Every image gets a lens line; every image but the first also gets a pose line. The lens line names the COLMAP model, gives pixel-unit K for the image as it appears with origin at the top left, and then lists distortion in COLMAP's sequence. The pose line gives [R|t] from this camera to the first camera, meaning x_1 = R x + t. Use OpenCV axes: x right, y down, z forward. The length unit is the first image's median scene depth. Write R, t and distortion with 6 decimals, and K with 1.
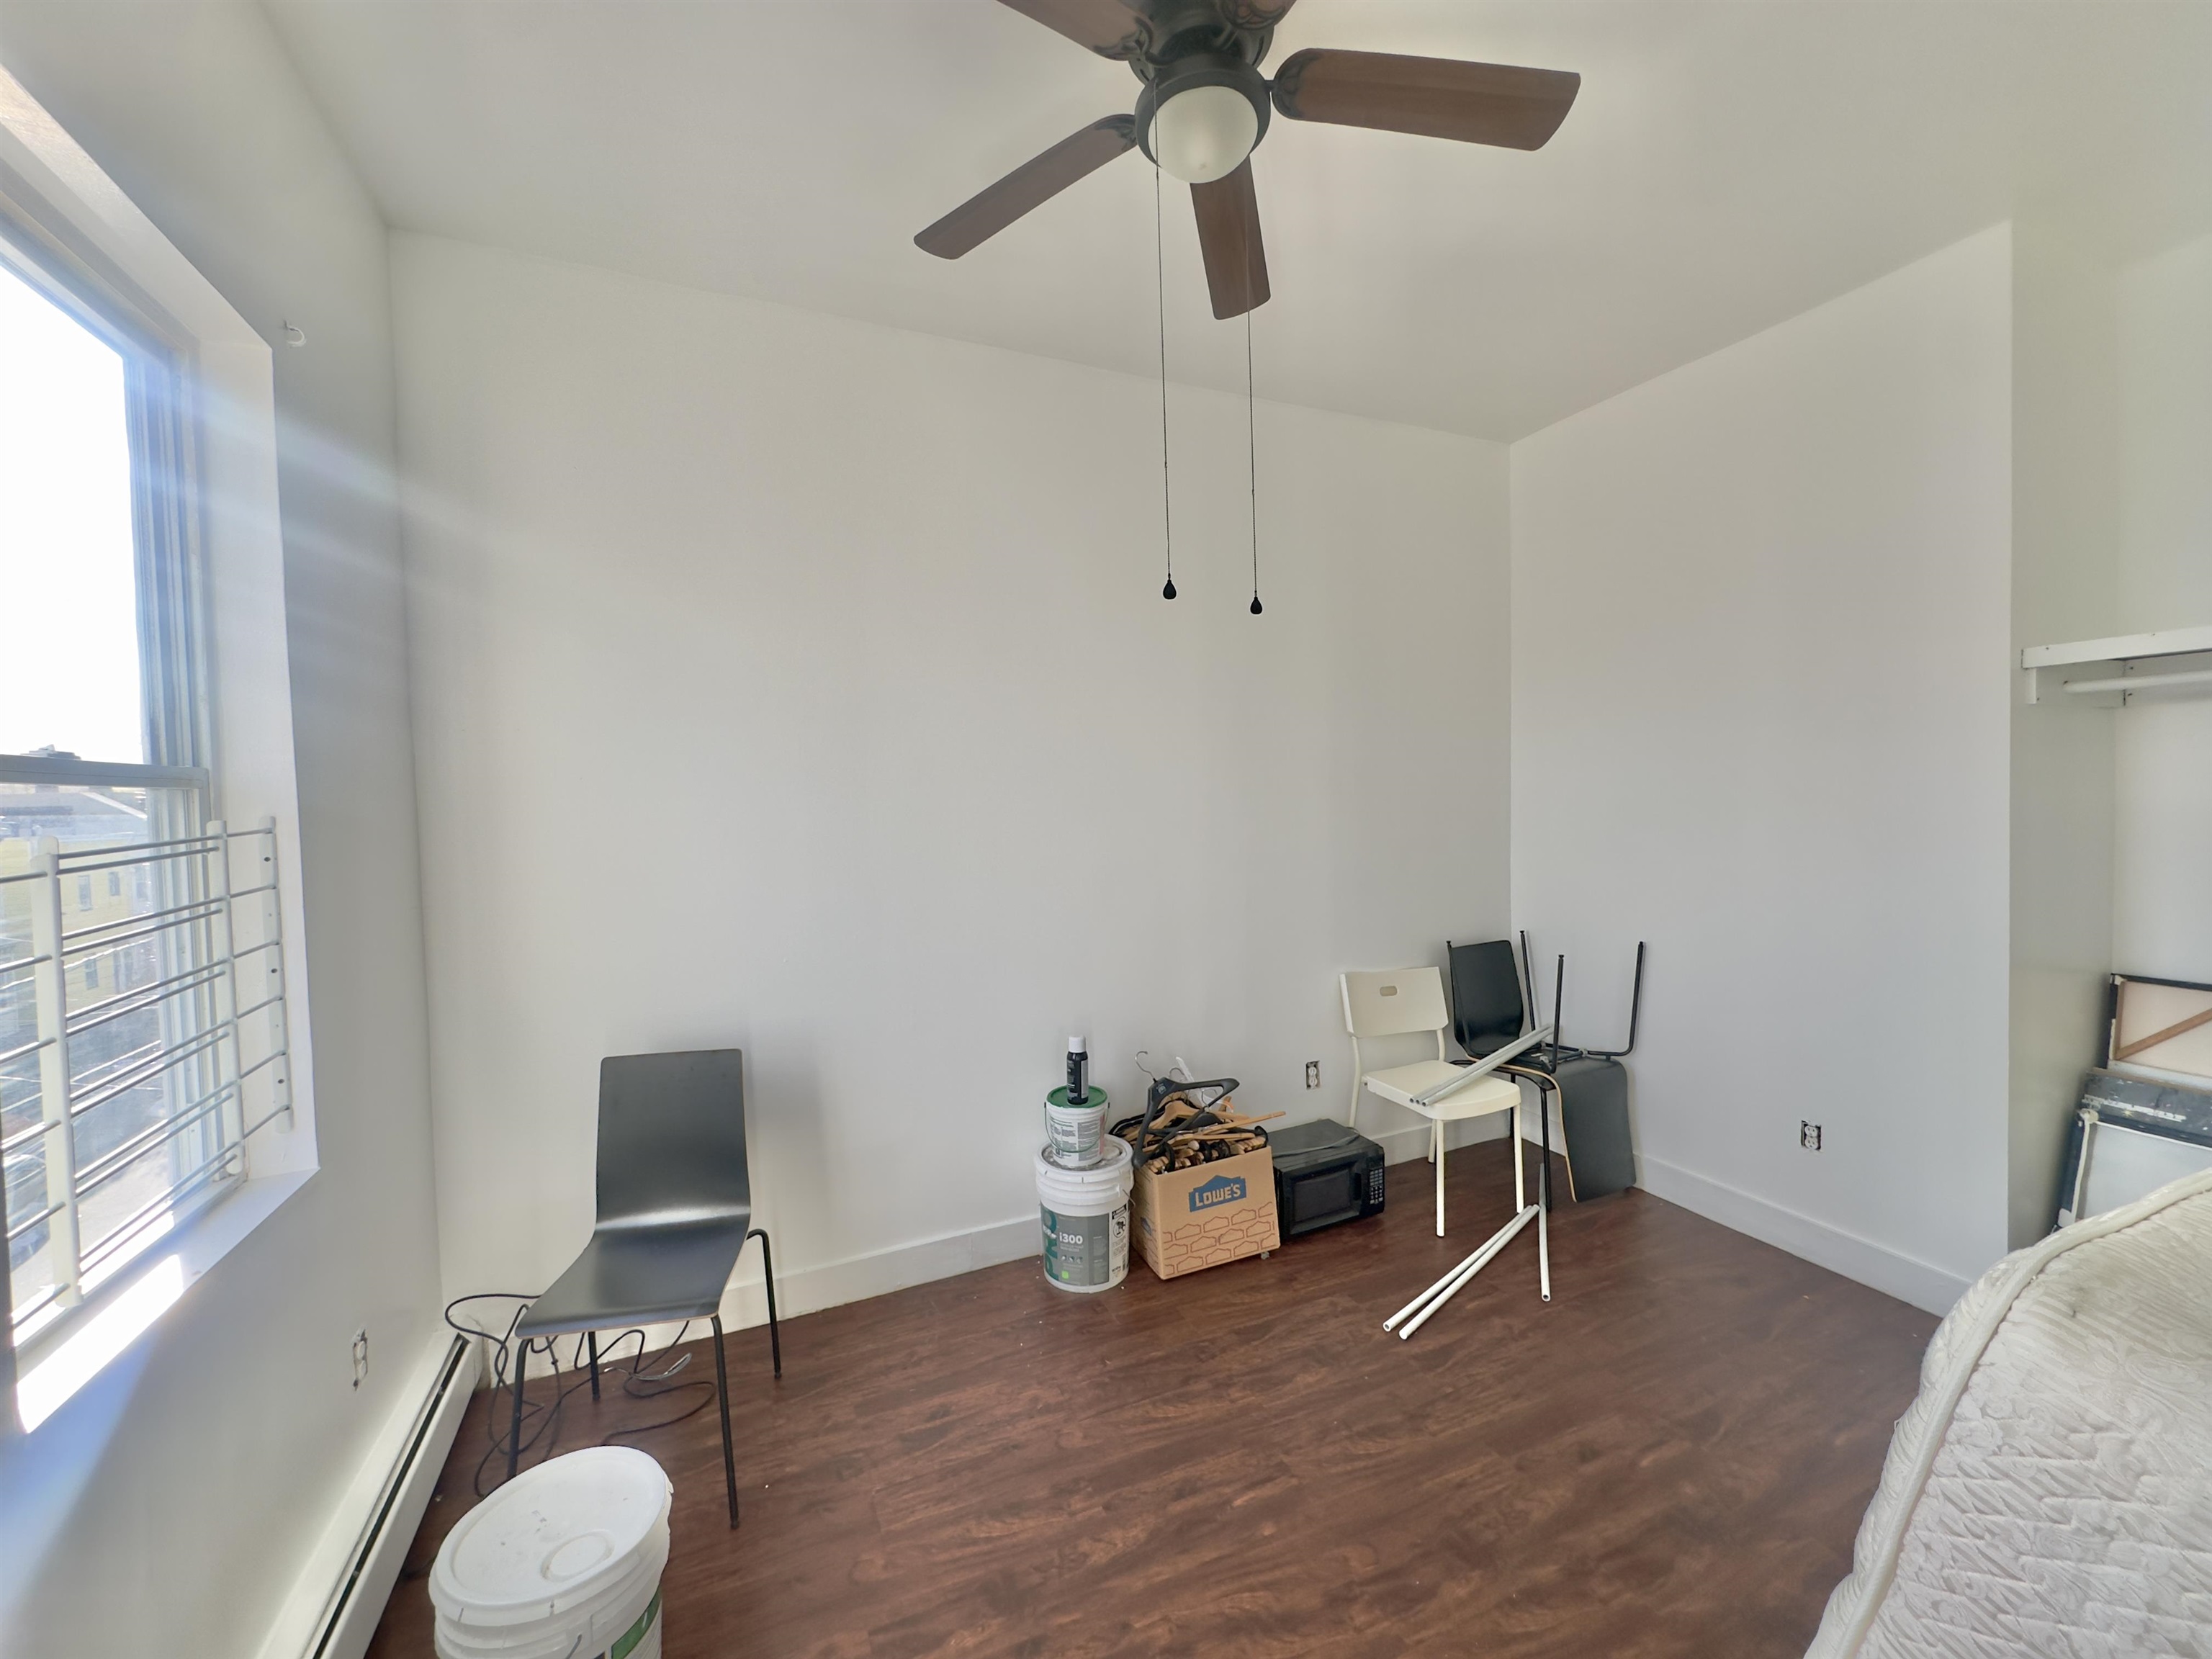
lens RADIAL K [[879.7, 0, 1100.3], [0, 879.7, 826.6], [0, 0, 1]] dist [-0.002955, 0.000128]
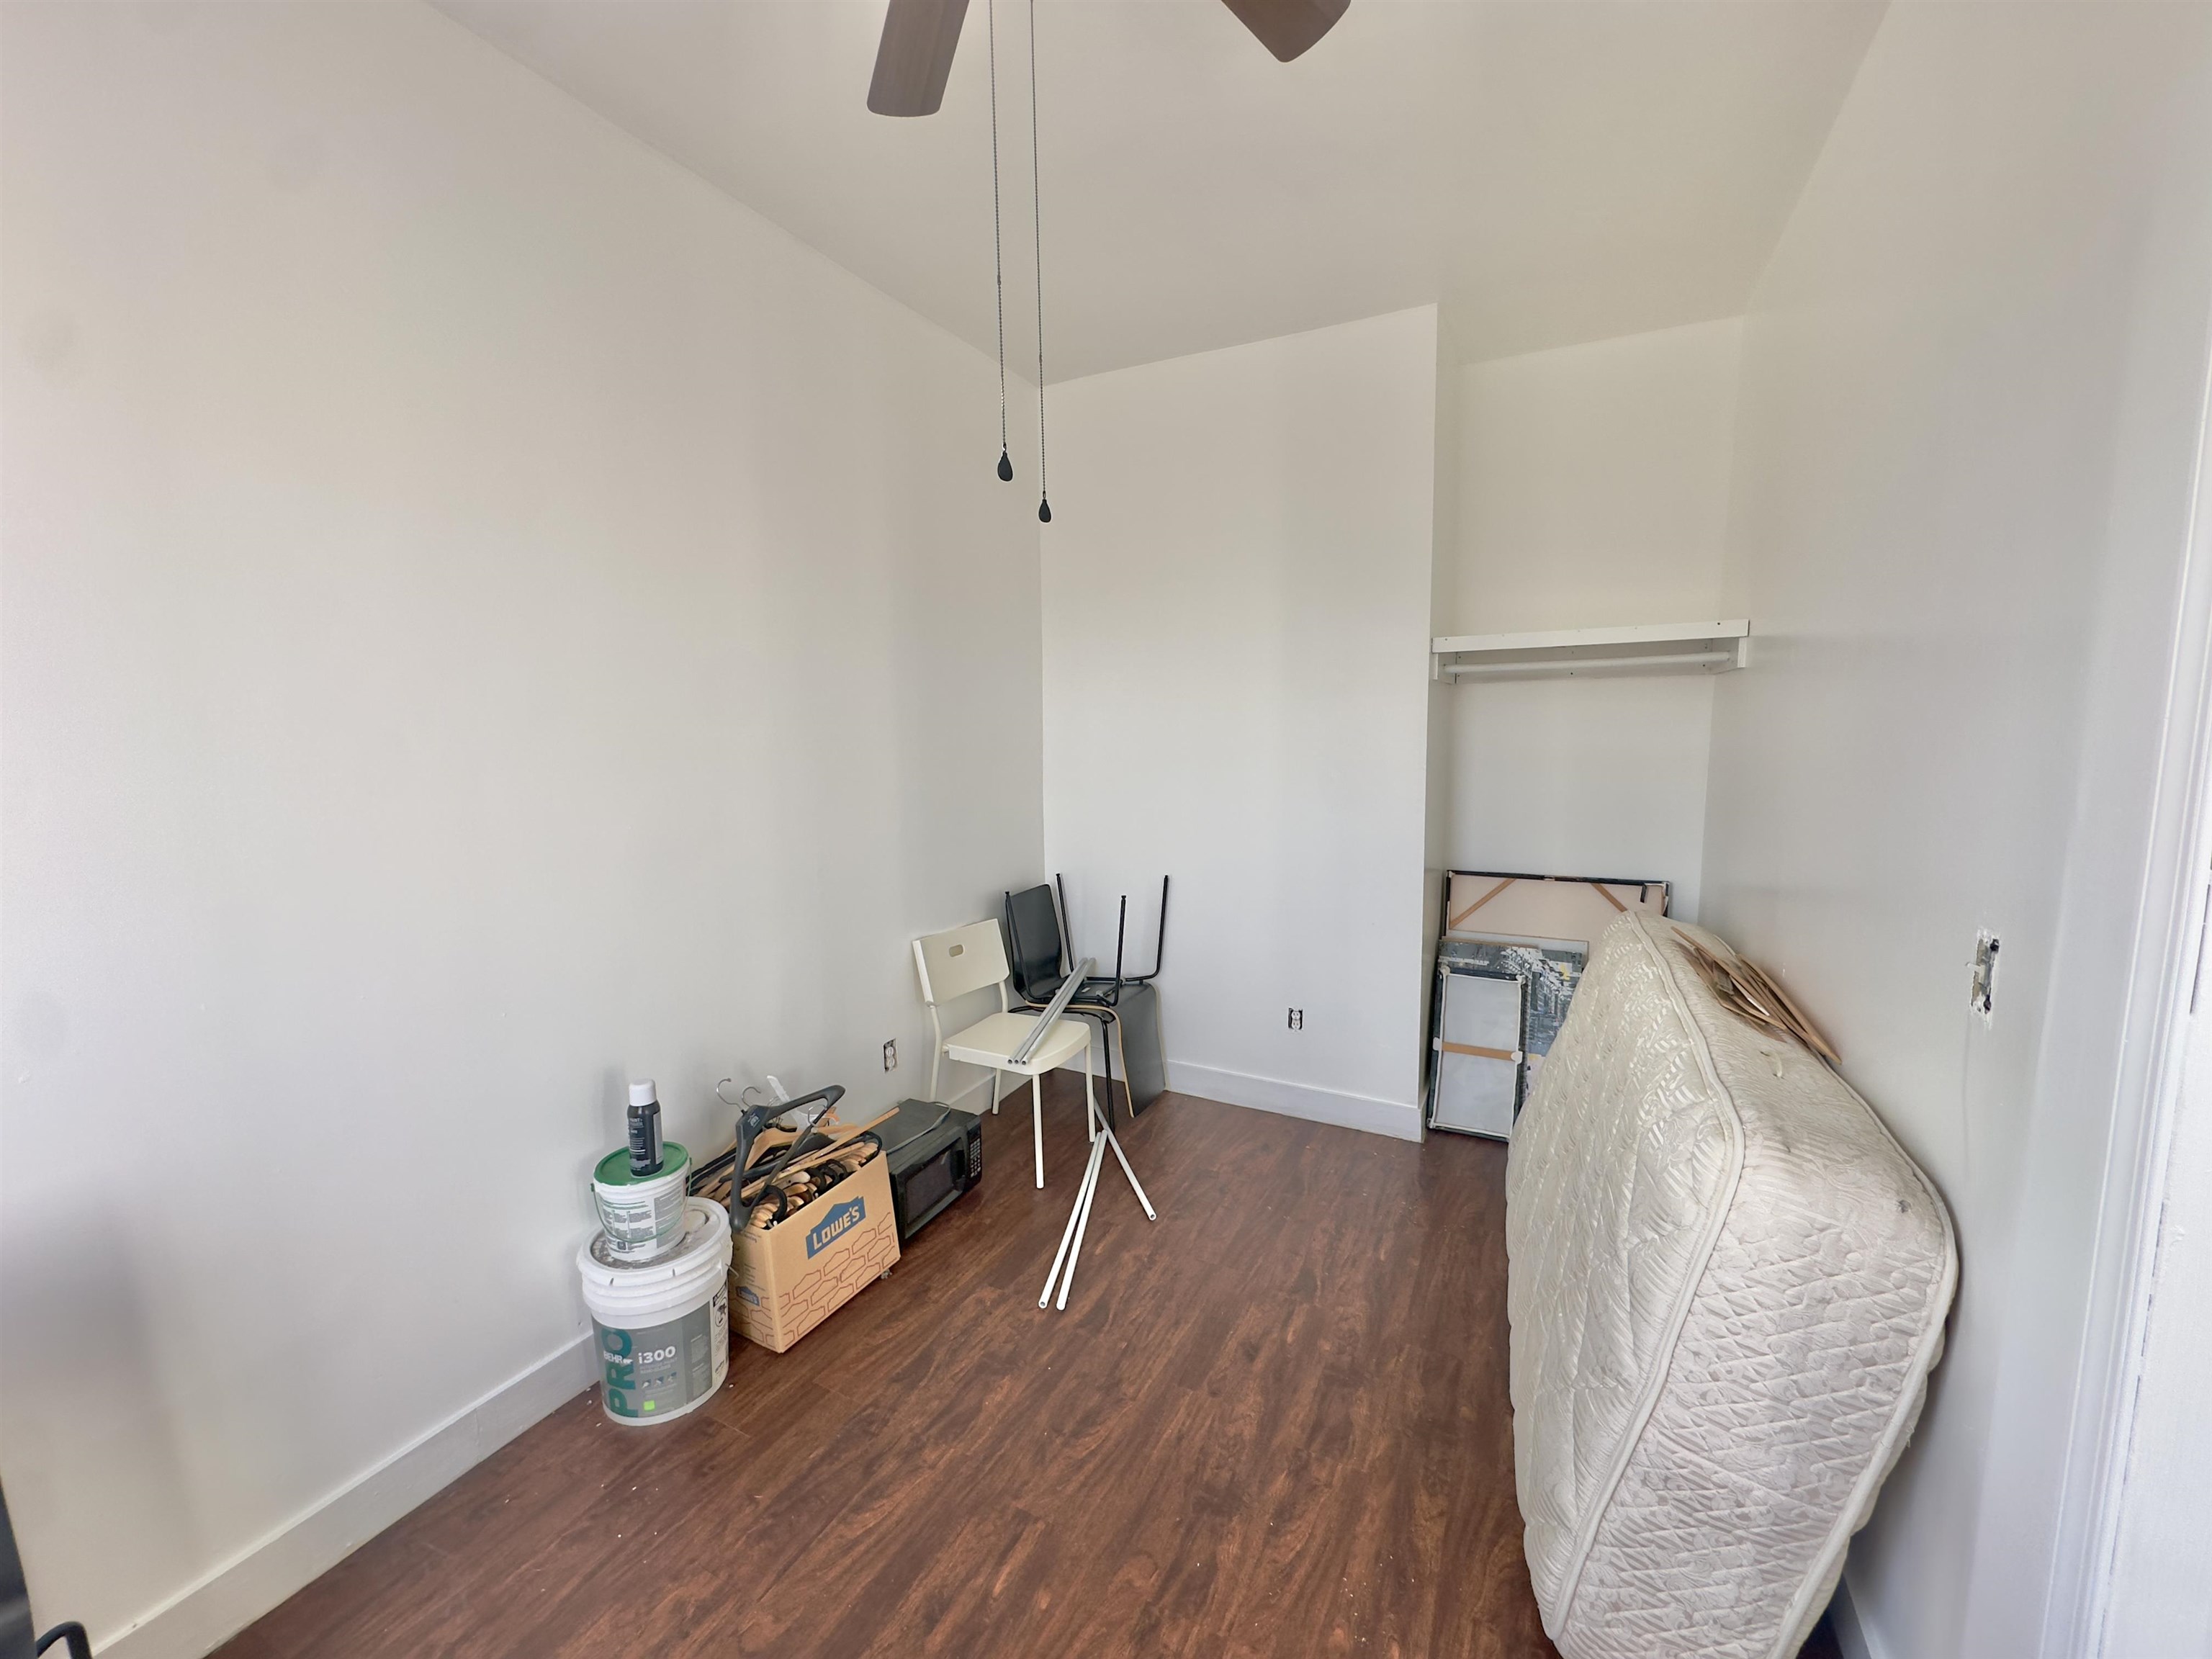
lens RADIAL K [[879.7, 0, 1098.4], [0, 879.7, 827.5], [0, 0, 1]] dist [-0.002955, 0.000128]
pose [[0.775506, -0.059941, 0.628488, -0.207246], [0.015952, 0.997025, 0.075406, -0.021732], [-0.631138, -0.048452, 0.774156, 0.254301]]
